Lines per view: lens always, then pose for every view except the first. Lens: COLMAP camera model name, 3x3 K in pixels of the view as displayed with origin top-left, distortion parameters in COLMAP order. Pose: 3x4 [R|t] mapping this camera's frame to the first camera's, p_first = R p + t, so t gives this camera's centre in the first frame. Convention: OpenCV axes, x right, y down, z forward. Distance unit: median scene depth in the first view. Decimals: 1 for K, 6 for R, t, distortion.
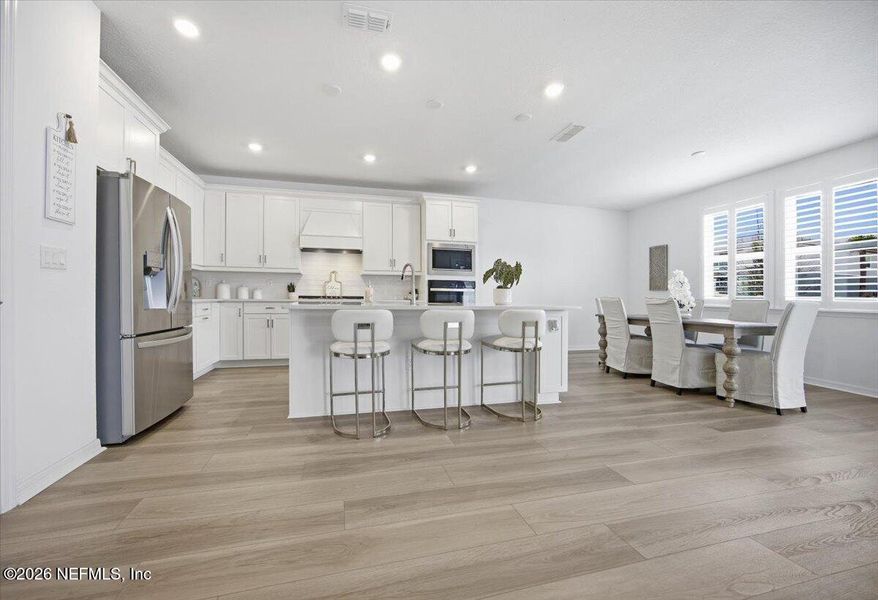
lens RADIAL K [[351.4, 0, 426.2], [0, 351.4, 294.6], [0, 0, 1]] dist [0.000003, 0.000296]
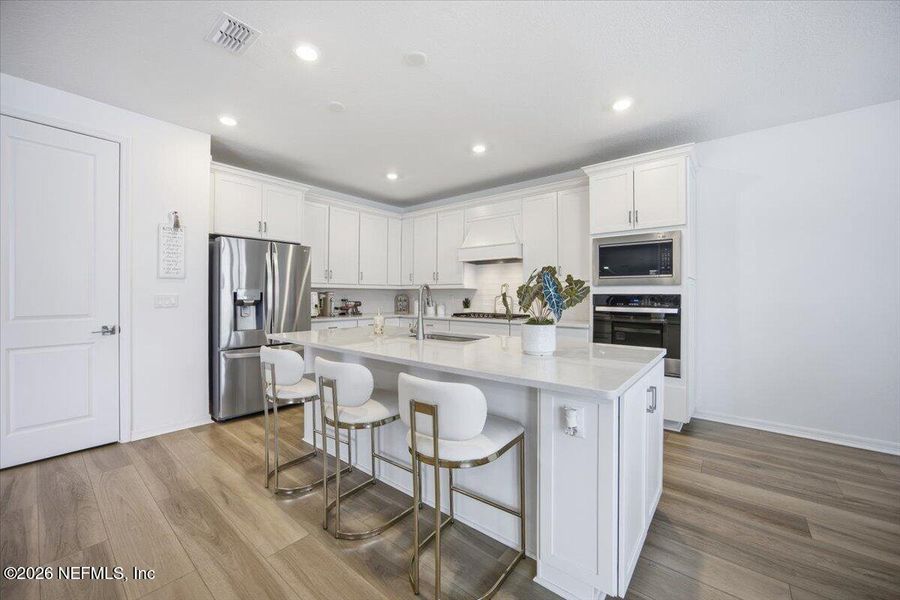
lens RADIAL K [[349.0, 0, 449.5], [0, 349.0, 300.5], [0, 0, 1]] dist [-0.018394, -0.000294]
pose [[0.598270, 0.000714, -0.801295, 0.656356], [0.008039, 0.999944, 0.006892, -0.065358], [0.801255, -0.010565, 0.598230, 0.680913]]
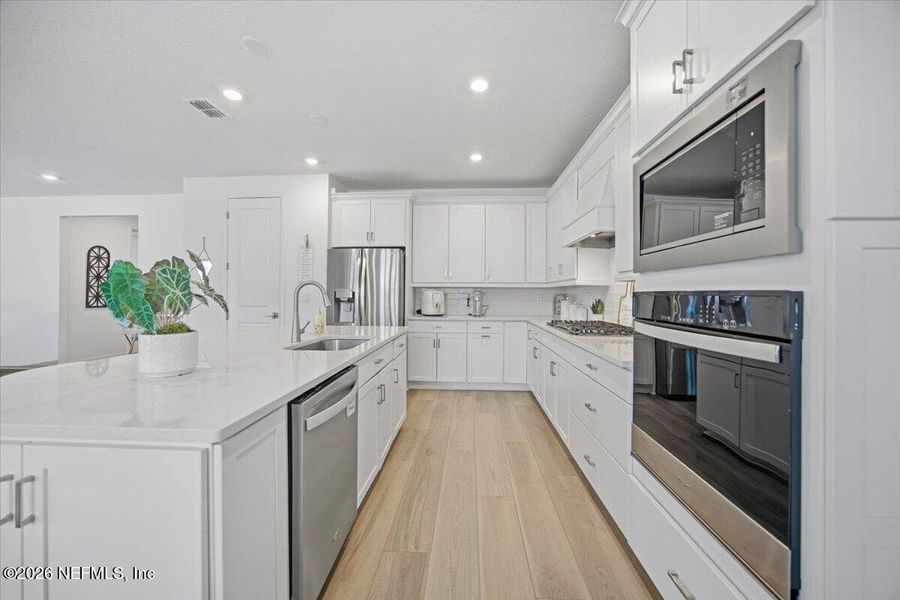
lens RADIAL K [[349.0, 0, 445.8], [0, 349.0, 292.2], [0, 0, 1]] dist [-0.018394, -0.000294]
pose [[-0.307115, -0.020474, -0.951452, 0.567523], [-0.007000, 0.999790, -0.019254, -0.062462], [0.951647, 0.000747, -0.307194, 1.660180]]
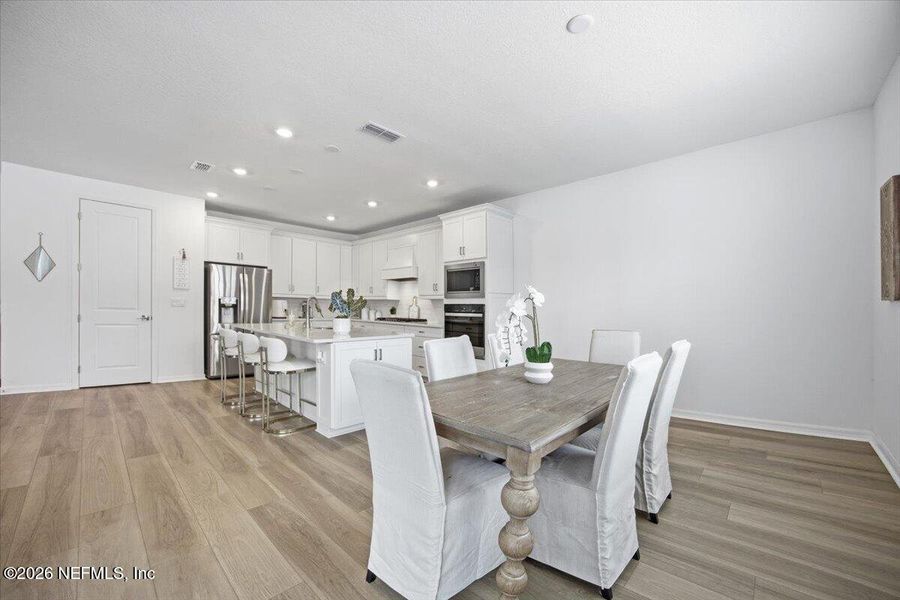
lens RADIAL K [[371.3, 0, 432.4], [0, 371.3, 309.8], [0, 0, 1]] dist [-0.001824, 0.000479]
pose [[0.472865, -0.000314, -0.881135, 1.557593], [-0.013129, 0.999886, -0.007402, -0.030991], [0.881037, 0.015068, 0.472807, 0.871333]]
